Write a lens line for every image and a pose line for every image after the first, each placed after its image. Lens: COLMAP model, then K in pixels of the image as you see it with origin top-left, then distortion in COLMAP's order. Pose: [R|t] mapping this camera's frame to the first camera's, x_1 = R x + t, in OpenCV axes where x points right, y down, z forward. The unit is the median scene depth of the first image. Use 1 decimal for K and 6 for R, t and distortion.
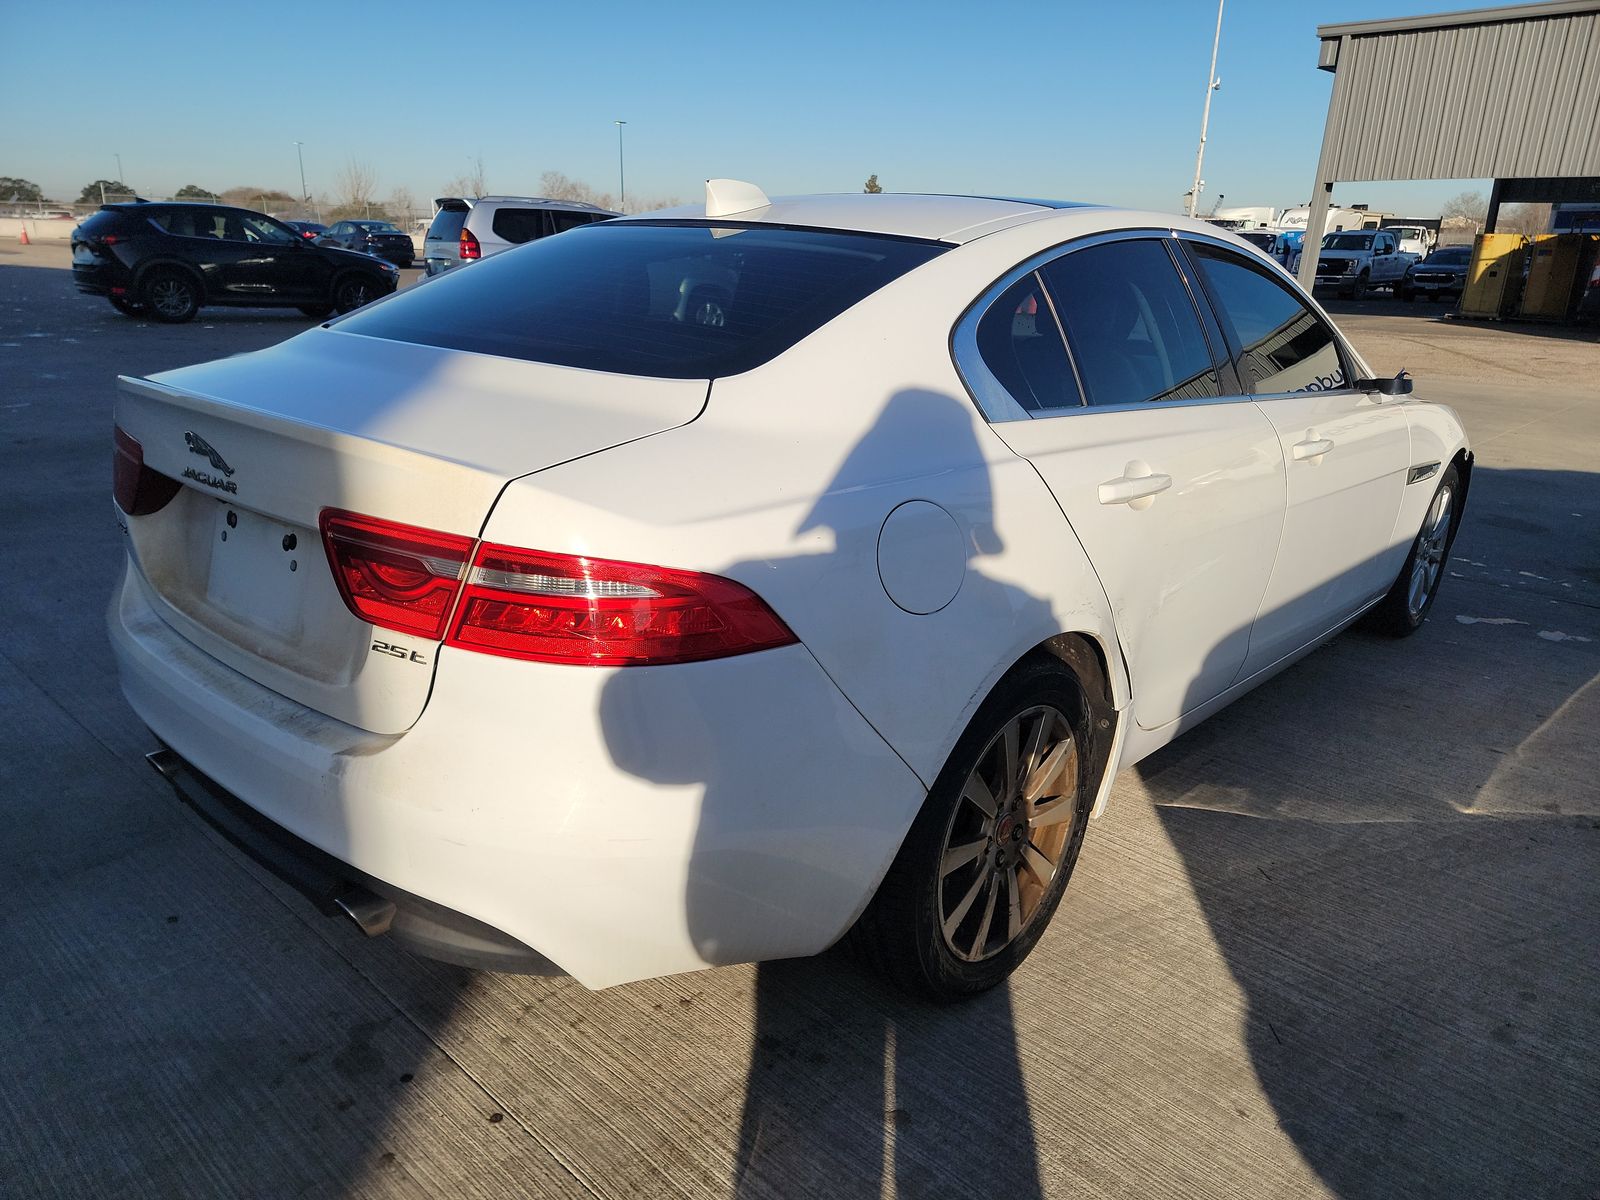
lens RADIAL K [[1130.6, 0, 801.0], [0, 1130.6, 623.8], [0, 0, 1]] dist [0.023982, 0.000370]
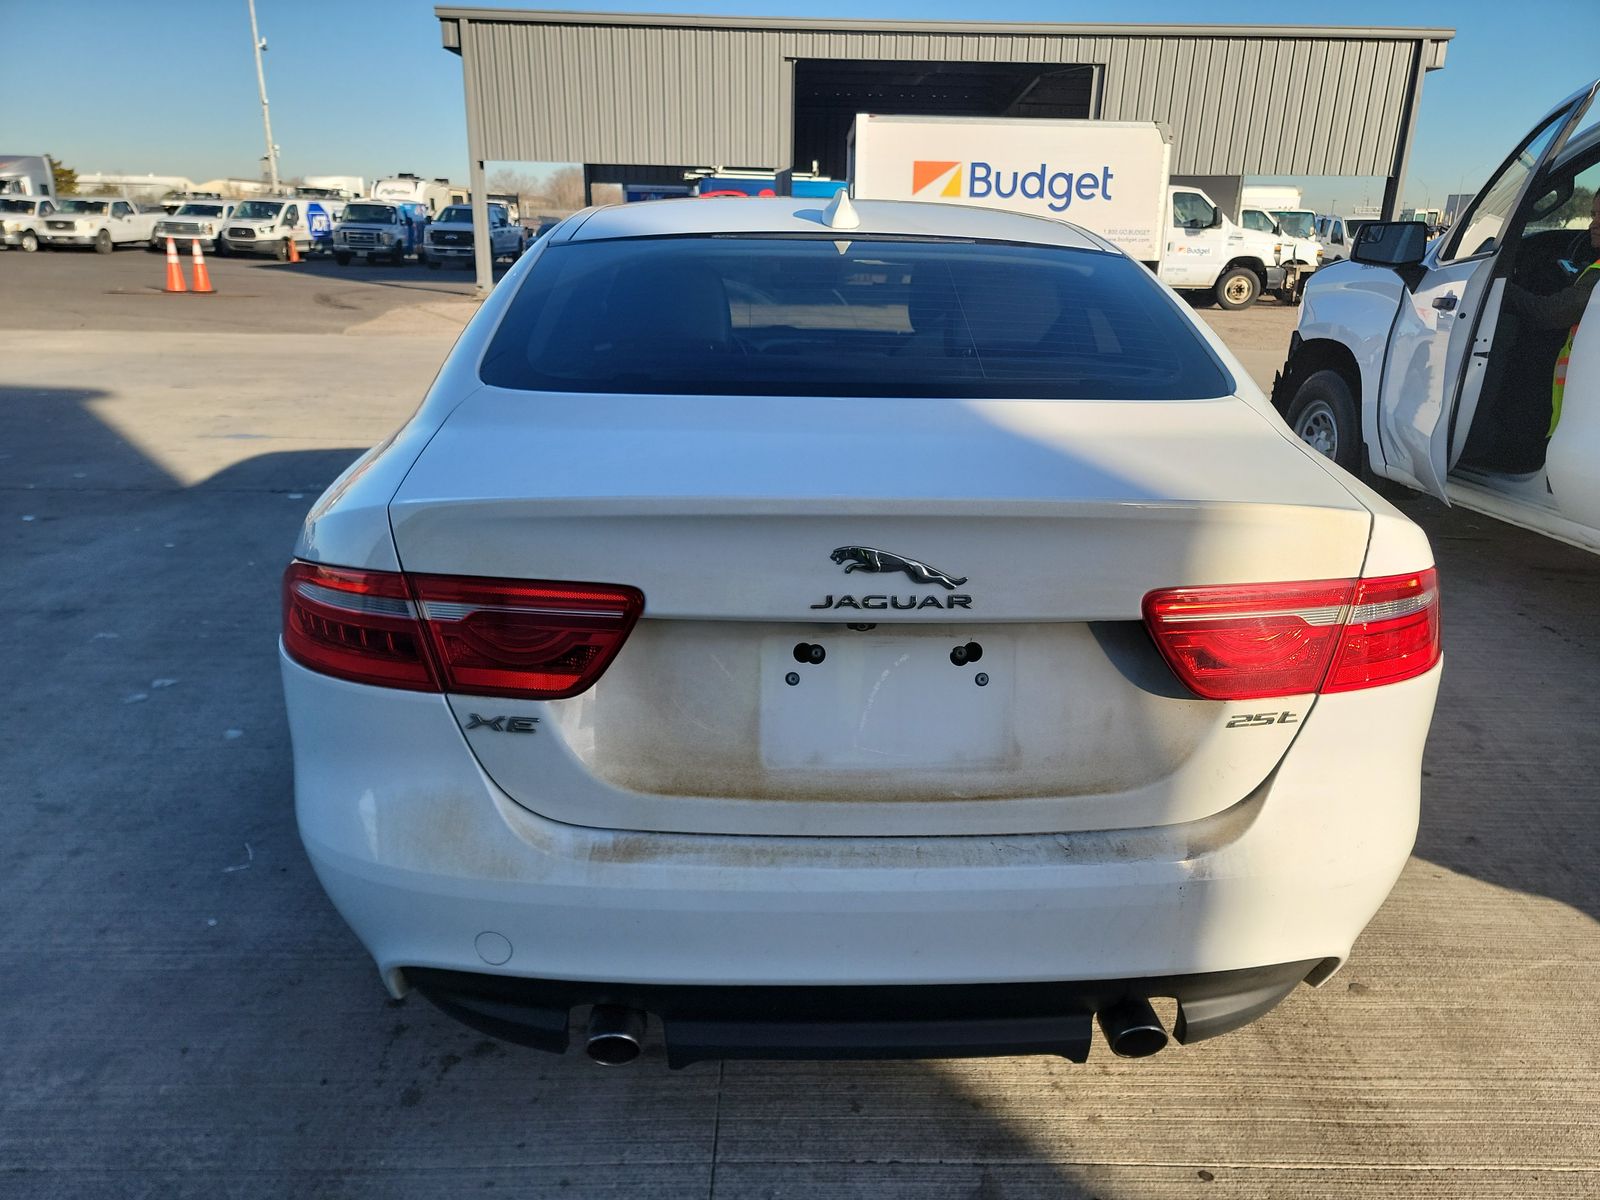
lens RADIAL K [[1095.8, 0, 800.0], [0, 1095.8, 600.0], [0, 0, 1]] dist [0.112802, -0.059900]
pose [[0.710557, -0.232884, 0.663983, -1.010309], [0.225563, 0.969230, 0.098561, -0.205714], [-0.666506, 0.079737, 0.741223, 0.470637]]
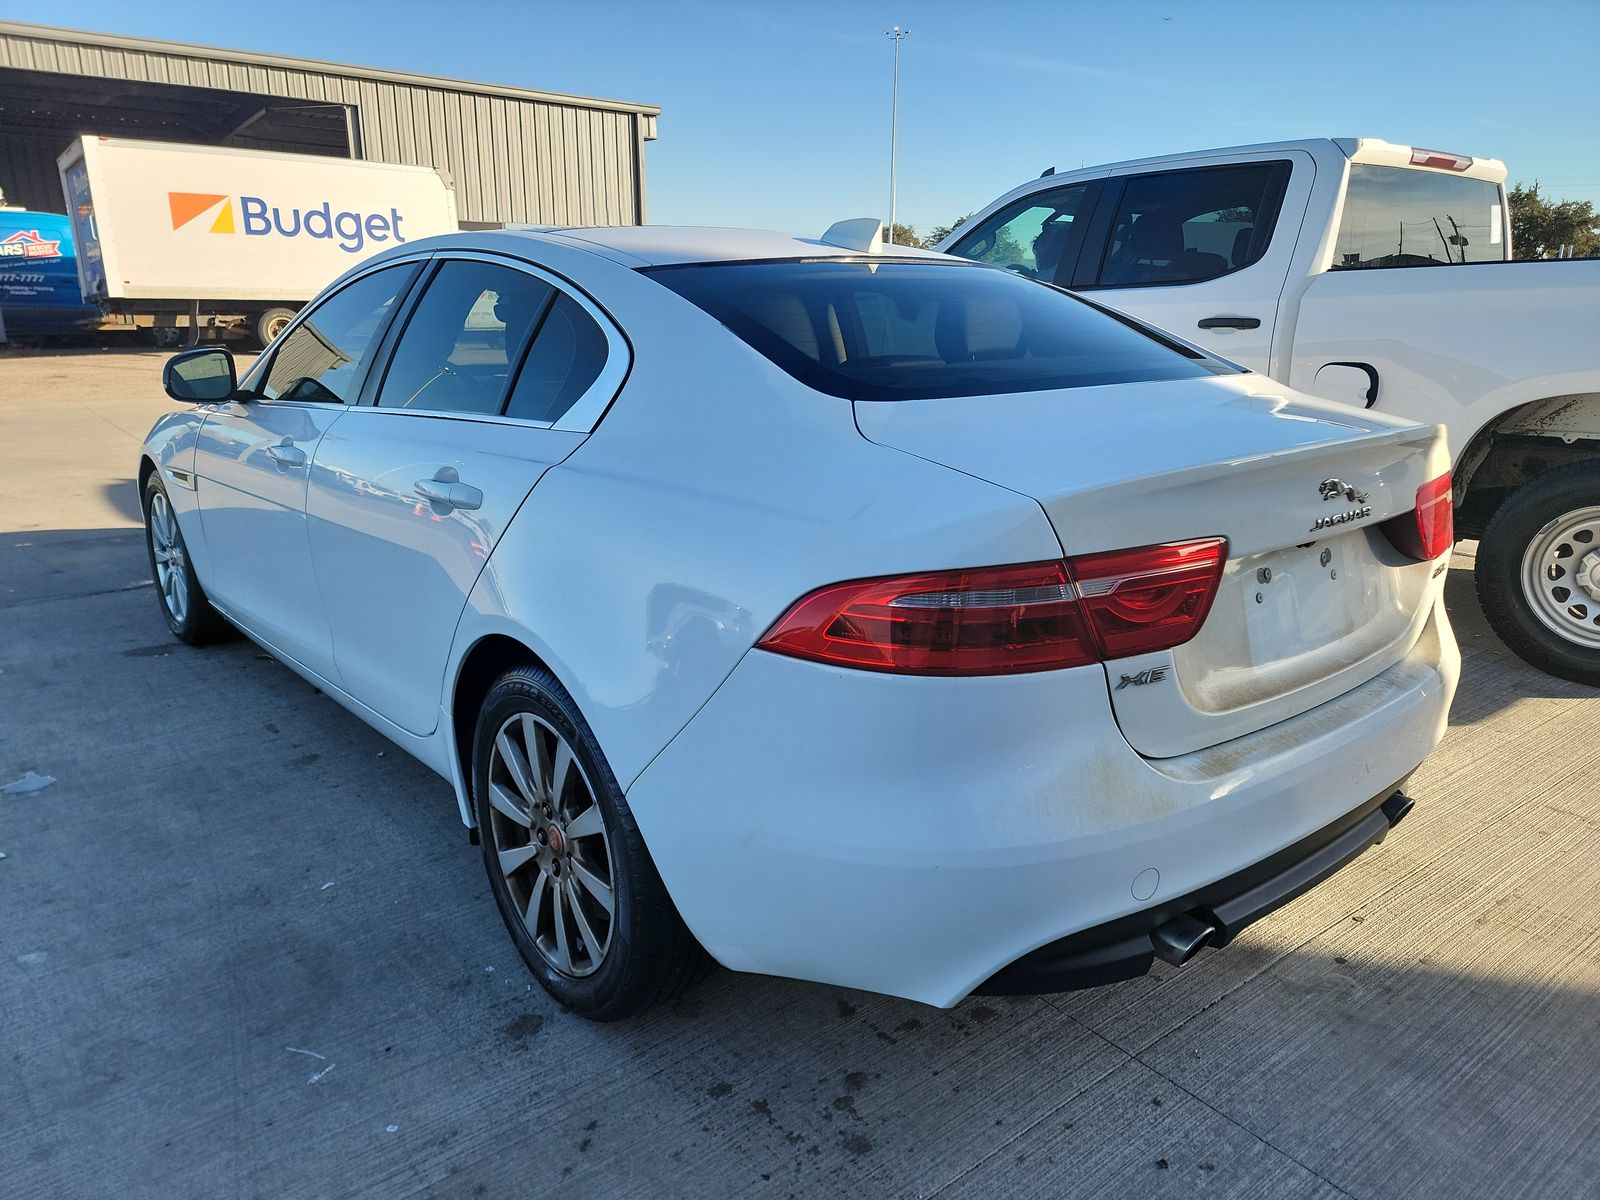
lens RADIAL K [[1143.4, 0, 800.0], [0, 1143.4, 600.0], [0, 0, 1]] dist [0.064812, -0.047874]
pose [[0.129594, -0.285006, 0.949725, -1.515938], [0.317211, 0.919384, 0.232616, -0.433425], [-0.939459, 0.271117, 0.209554, 1.202321]]
